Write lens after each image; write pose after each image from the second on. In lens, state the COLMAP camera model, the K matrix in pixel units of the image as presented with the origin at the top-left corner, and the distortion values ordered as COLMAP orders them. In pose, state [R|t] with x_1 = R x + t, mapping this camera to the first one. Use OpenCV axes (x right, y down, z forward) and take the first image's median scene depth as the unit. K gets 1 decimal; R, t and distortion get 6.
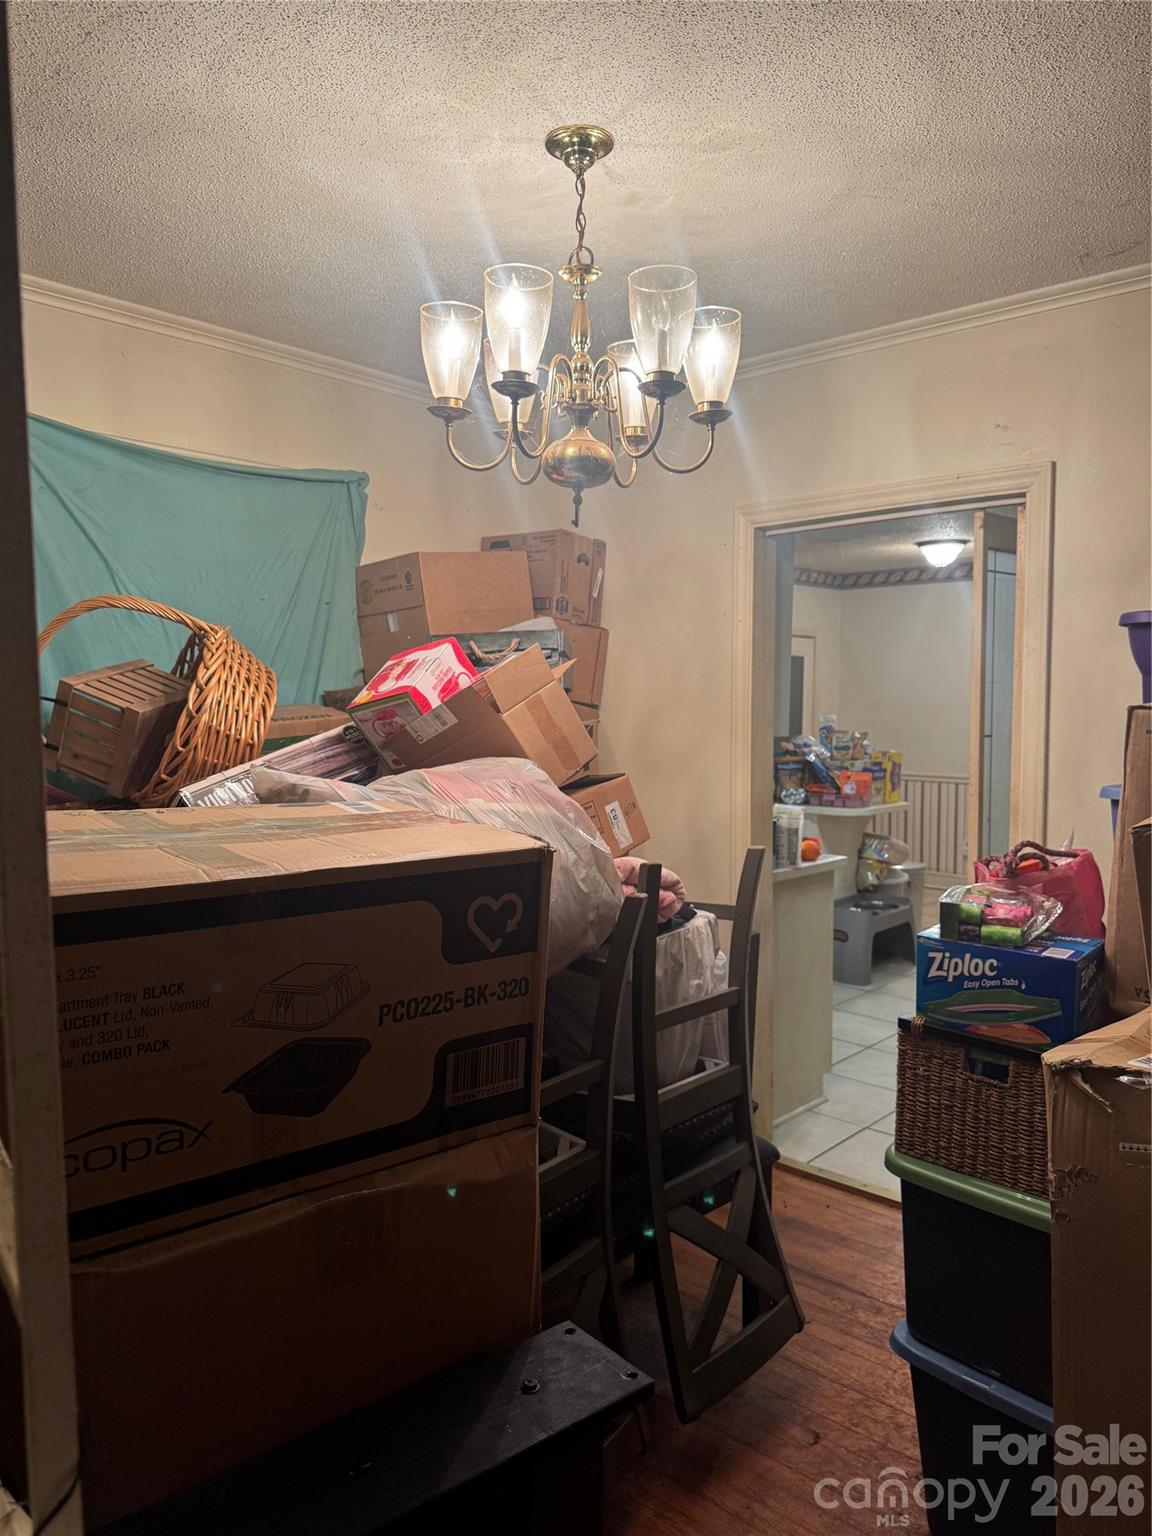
lens RADIAL K [[1081.3, 0, 575.6], [0, 1081.3, 767.1], [0, 0, 1]] dist [0.043981, -0.044982]
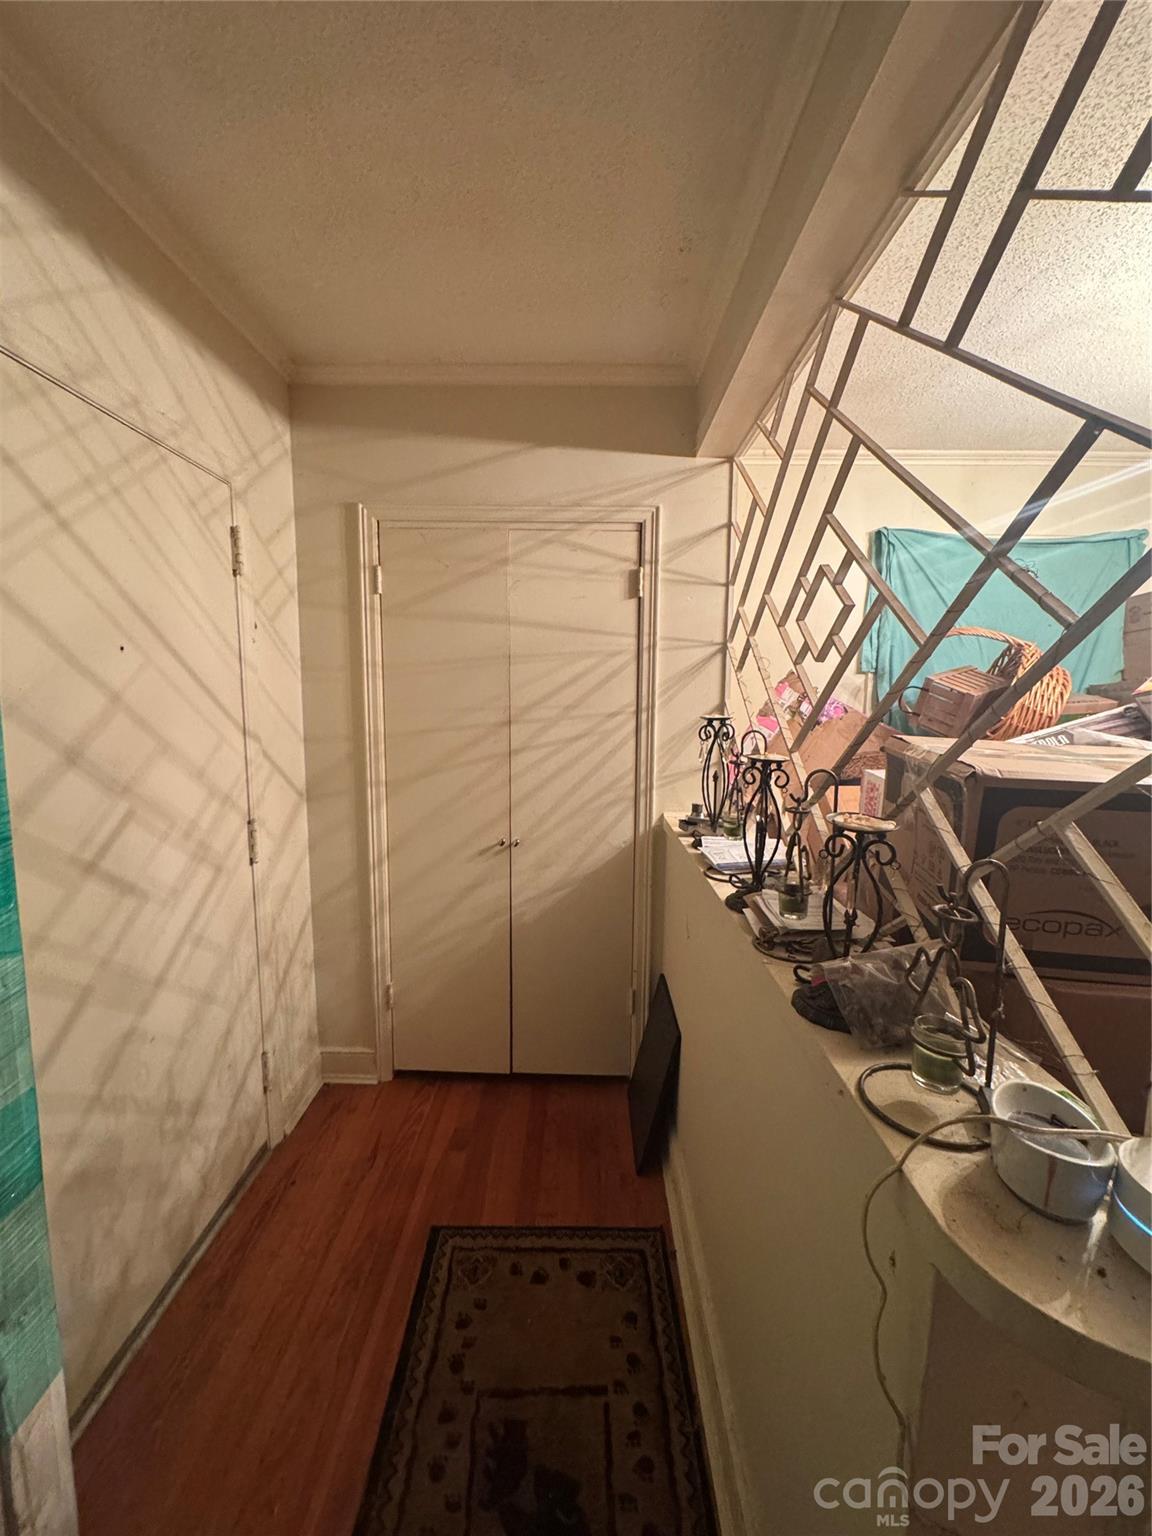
lens RADIAL K [[619.6, 0, 576.0], [0, 619.6, 773.1], [0, 0, 1]] dist [-0.001746, -0.000138]
pose [[0.672089, 0.103683, -0.733176, -0.093229], [-0.057837, 0.994474, 0.087616, 0.021276], [0.738208, -0.016481, 0.674371, -0.118739]]
